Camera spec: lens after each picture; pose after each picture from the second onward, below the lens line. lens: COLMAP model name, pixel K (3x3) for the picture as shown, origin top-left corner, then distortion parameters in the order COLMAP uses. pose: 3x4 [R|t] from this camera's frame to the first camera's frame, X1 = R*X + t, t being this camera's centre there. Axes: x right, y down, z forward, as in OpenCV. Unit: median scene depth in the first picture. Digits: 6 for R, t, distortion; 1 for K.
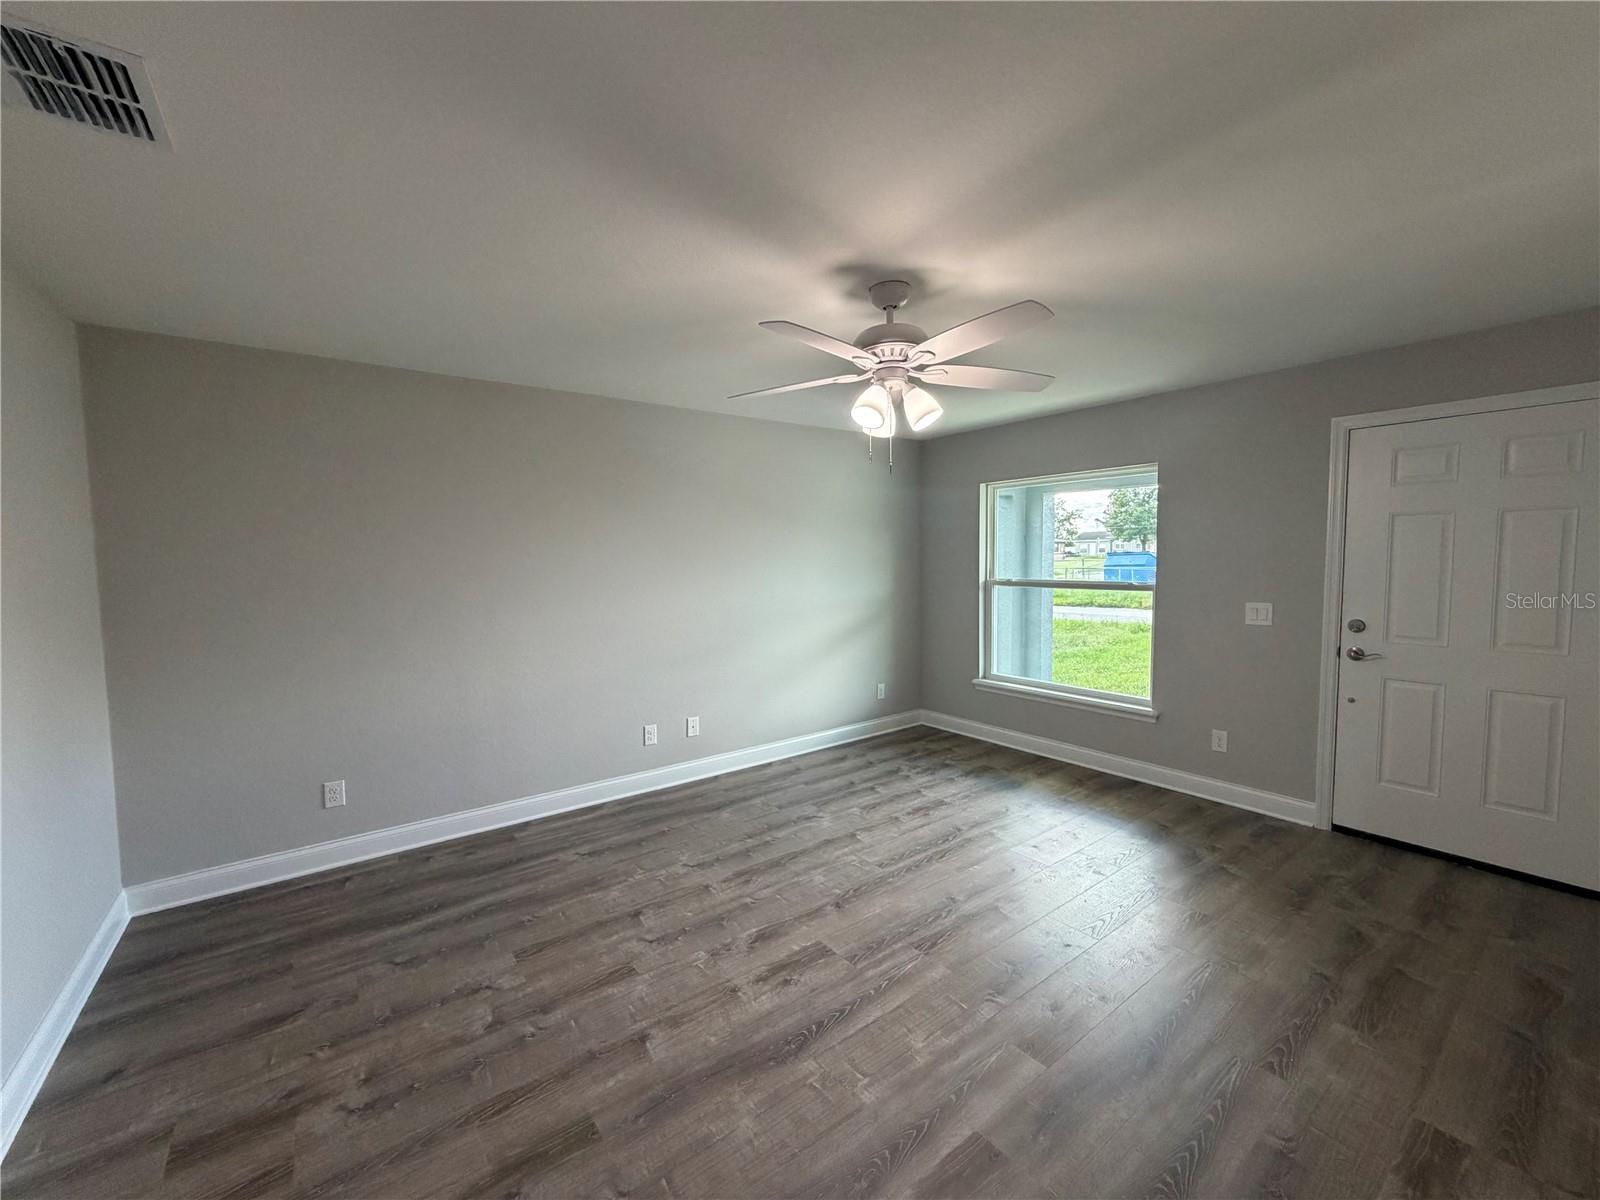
lens RADIAL K [[641.9, 0, 792.9], [0, 641.9, 603.3], [0, 0, 1]] dist [0.002023, -0.000070]
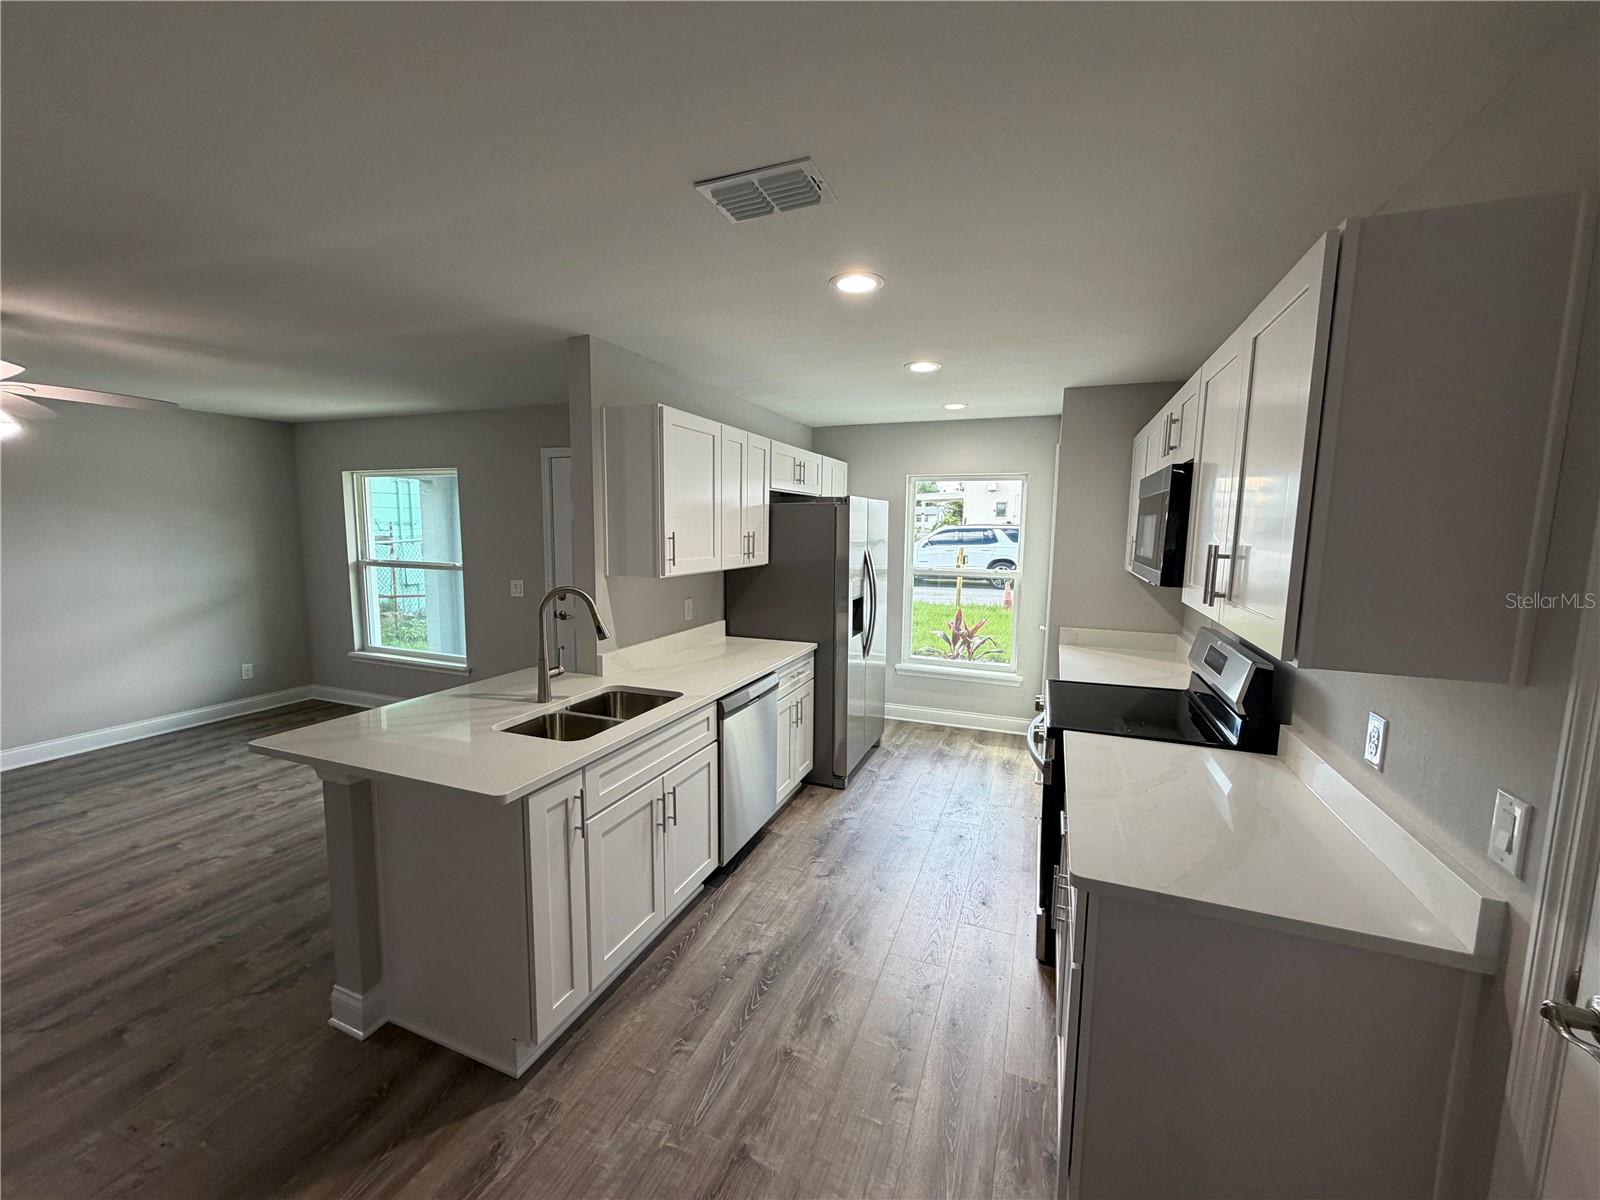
lens RADIAL K [[641.9, 0, 796.1], [0, 641.9, 602.2], [0, 0, 1]] dist [0.002023, -0.000070]
pose [[0.855382, -0.040431, 0.516417, 0.579032], [0.015655, 0.998512, 0.052244, -0.017500], [-0.517761, -0.036604, 0.854742, -0.497985]]
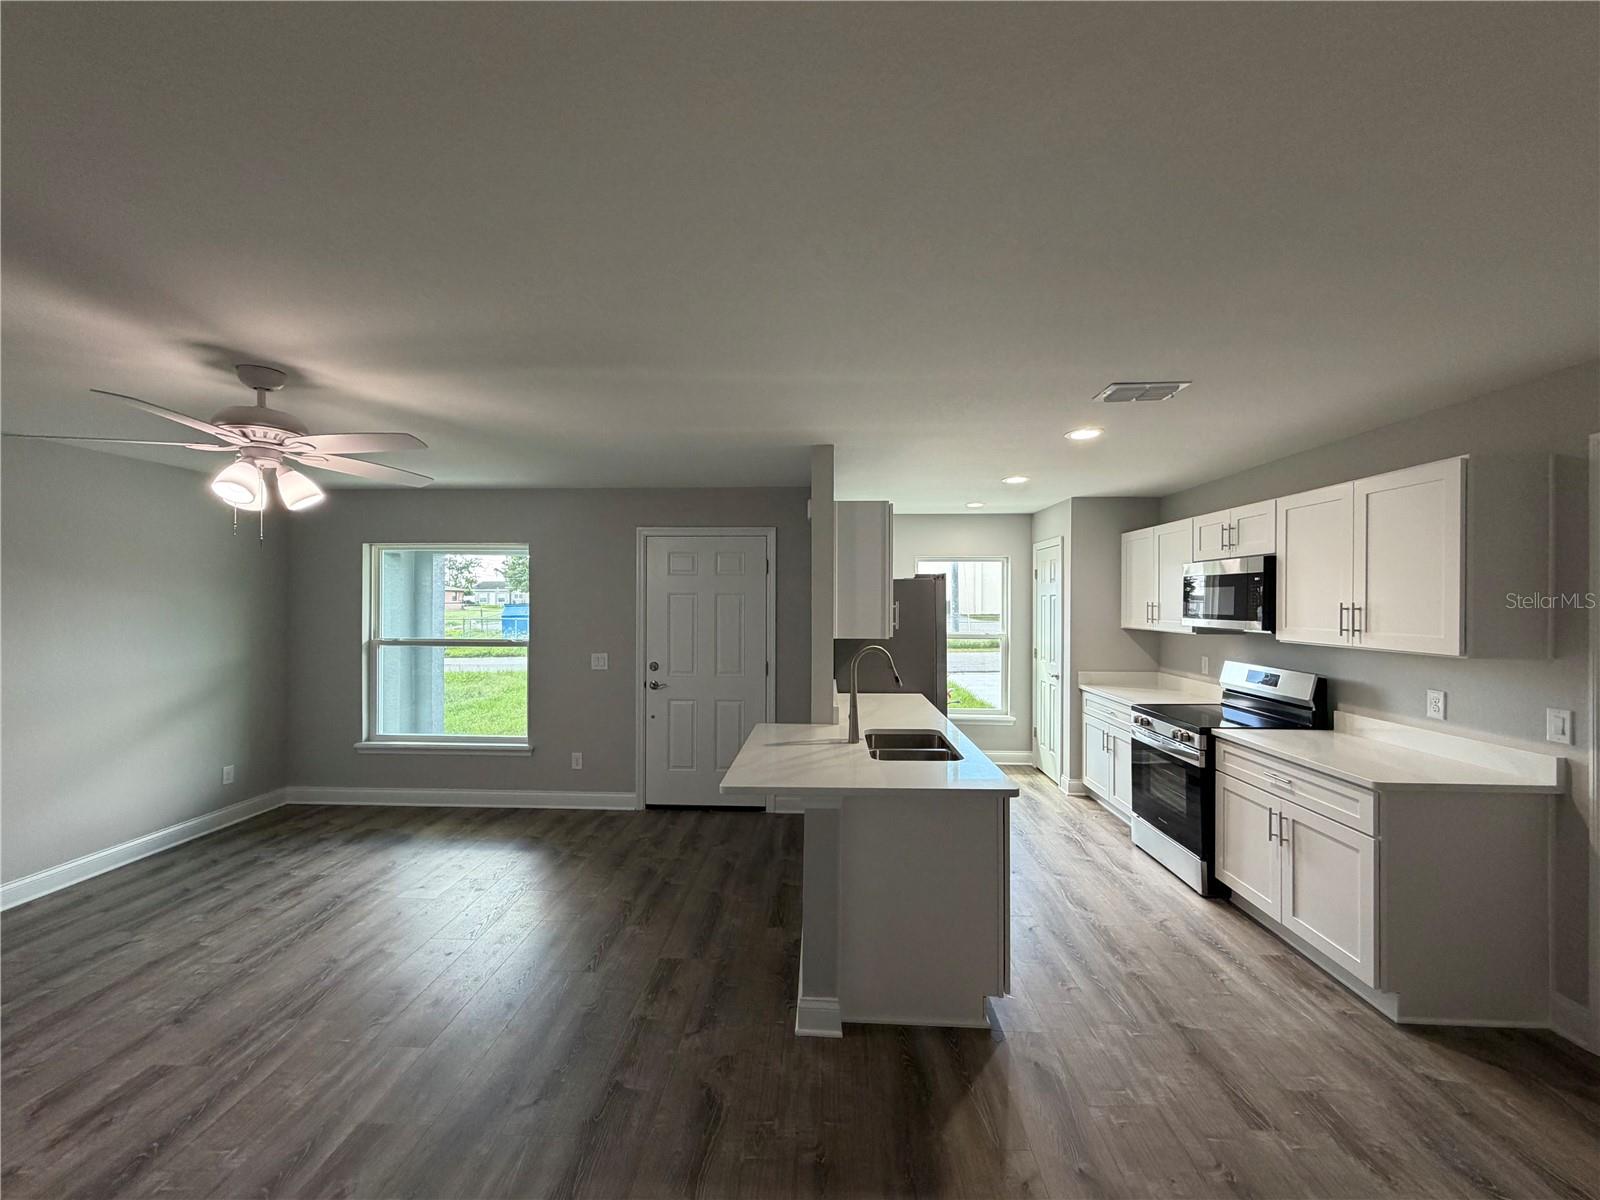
lens RADIAL K [[641.9, 0, 796.2], [0, 641.9, 598.7], [0, 0, 1]] dist [0.002023, -0.000070]
pose [[0.639785, 0.018995, 0.768319, -0.064470], [0.044623, 0.997090, -0.061809, -0.014731], [-0.767258, 0.073829, 0.637075, -0.220001]]
